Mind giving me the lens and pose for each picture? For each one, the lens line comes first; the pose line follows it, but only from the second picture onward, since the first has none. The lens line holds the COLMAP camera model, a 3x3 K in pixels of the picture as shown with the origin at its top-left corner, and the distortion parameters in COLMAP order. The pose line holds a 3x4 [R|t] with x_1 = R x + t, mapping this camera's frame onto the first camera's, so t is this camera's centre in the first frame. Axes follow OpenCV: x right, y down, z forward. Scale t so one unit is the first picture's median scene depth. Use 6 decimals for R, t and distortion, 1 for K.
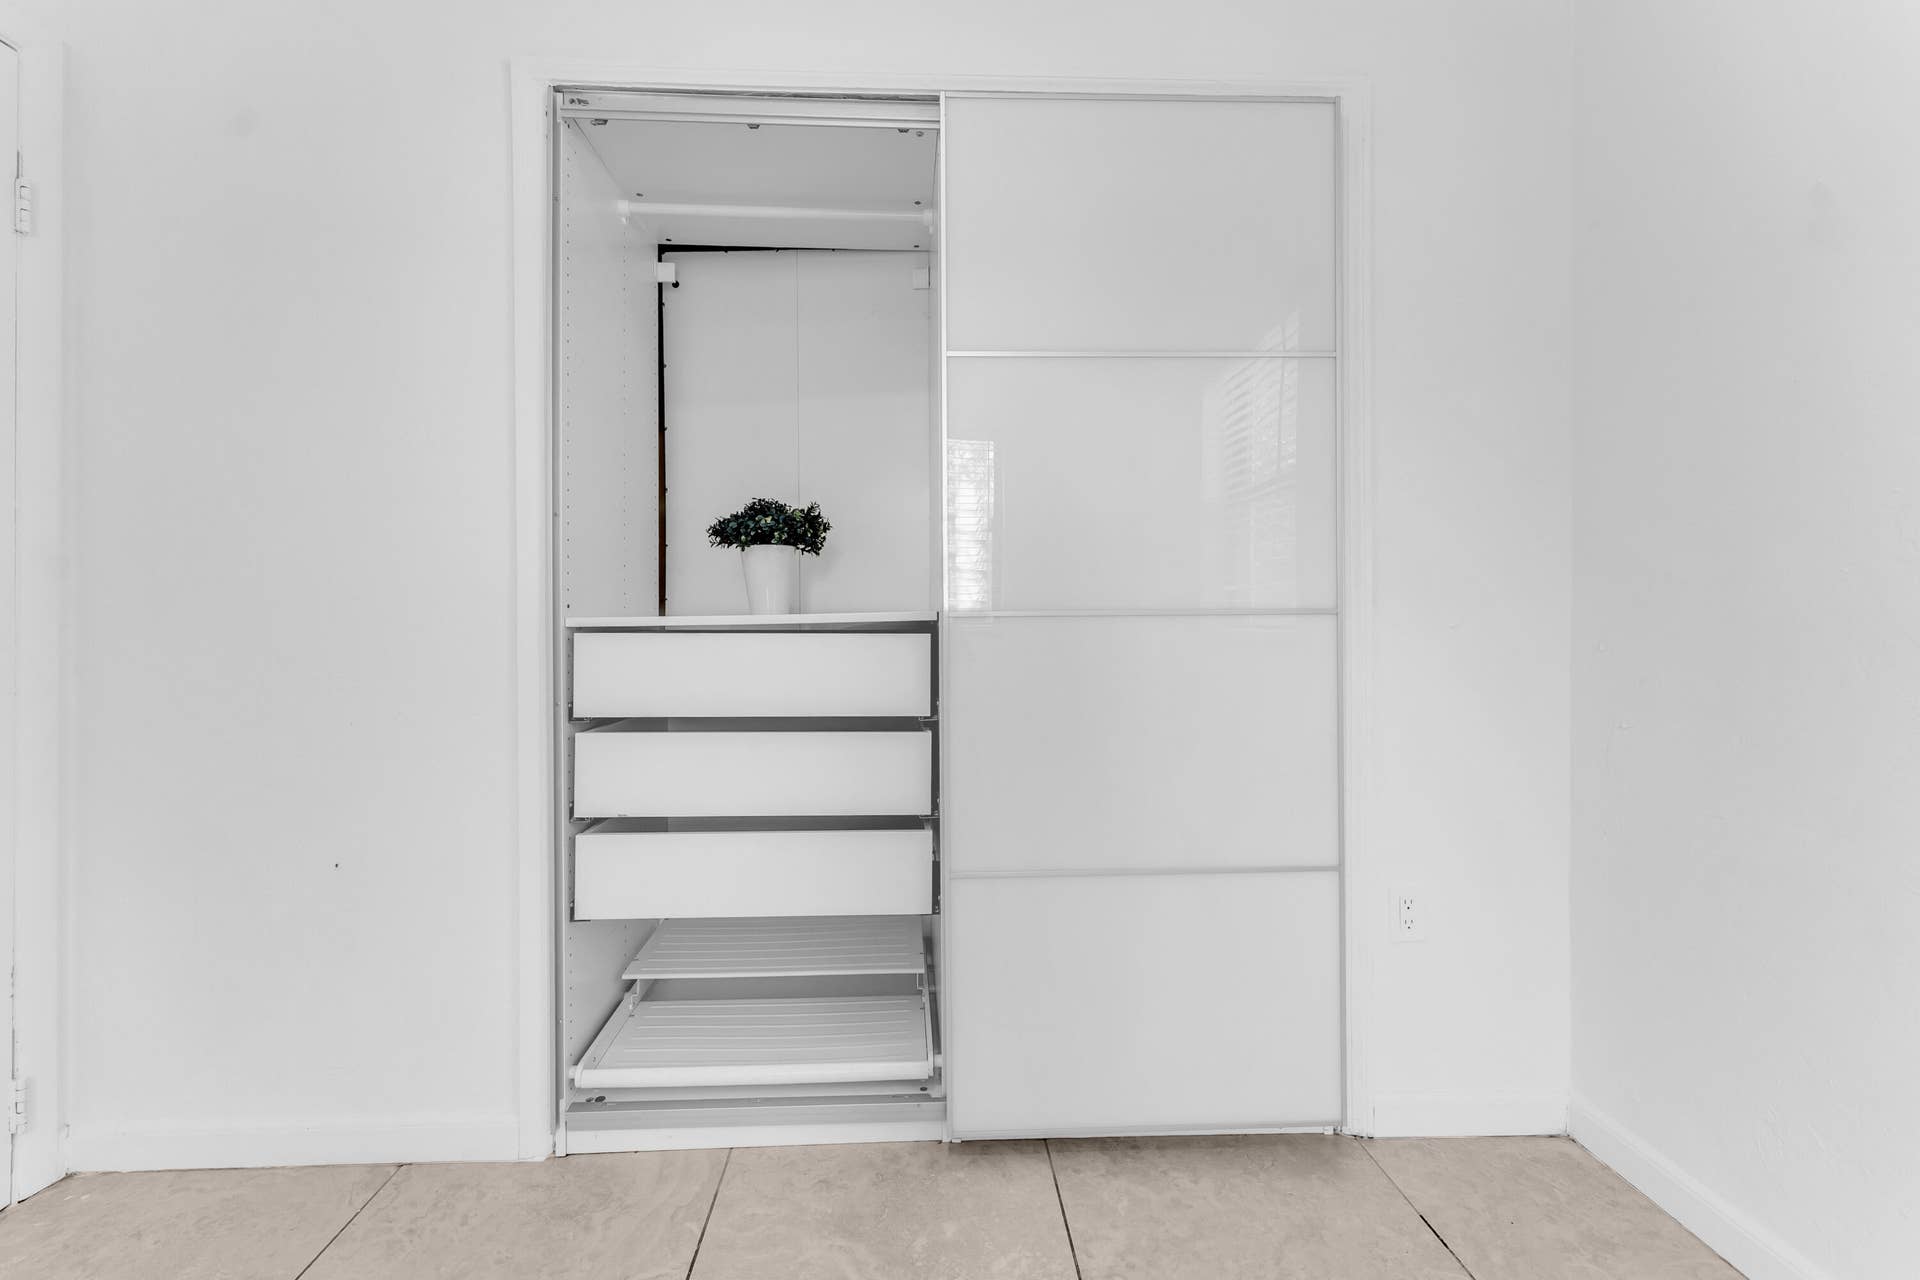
lens RADIAL K [[837.2, 0, 956.0], [0, 837.2, 614.4], [0, 0, 1]] dist [0.011758, -0.000297]
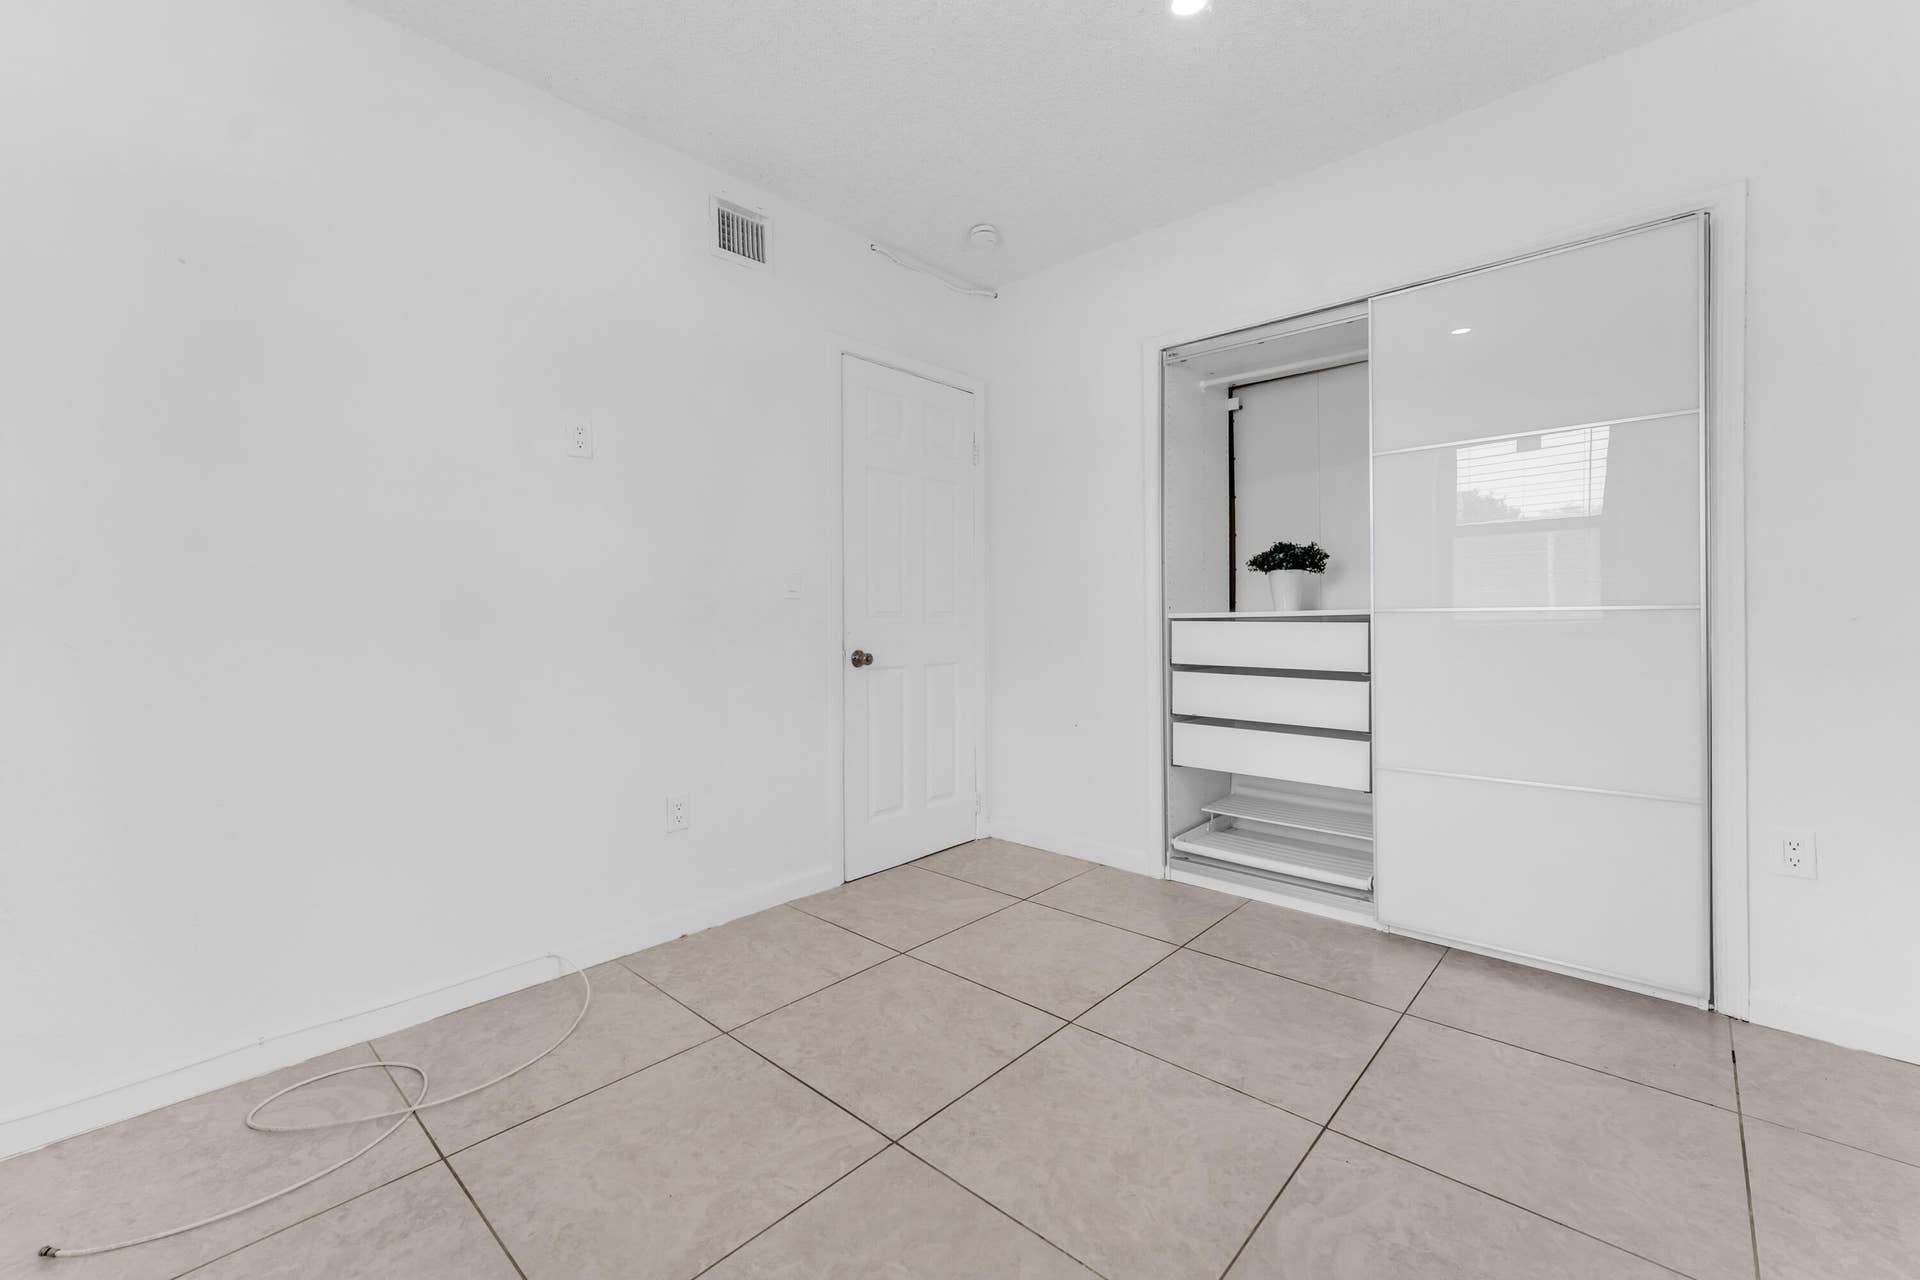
lens RADIAL K [[837.2, 0, 956.0], [0, 837.2, 614.4], [0, 0, 1]] dist [0.011758, -0.000297]
pose [[0.726212, -0.000176, -0.687471, 0.521134], [0.007433, 0.999944, 0.007596, -0.012504], [0.687431, -0.010626, 0.726172, -0.767361]]
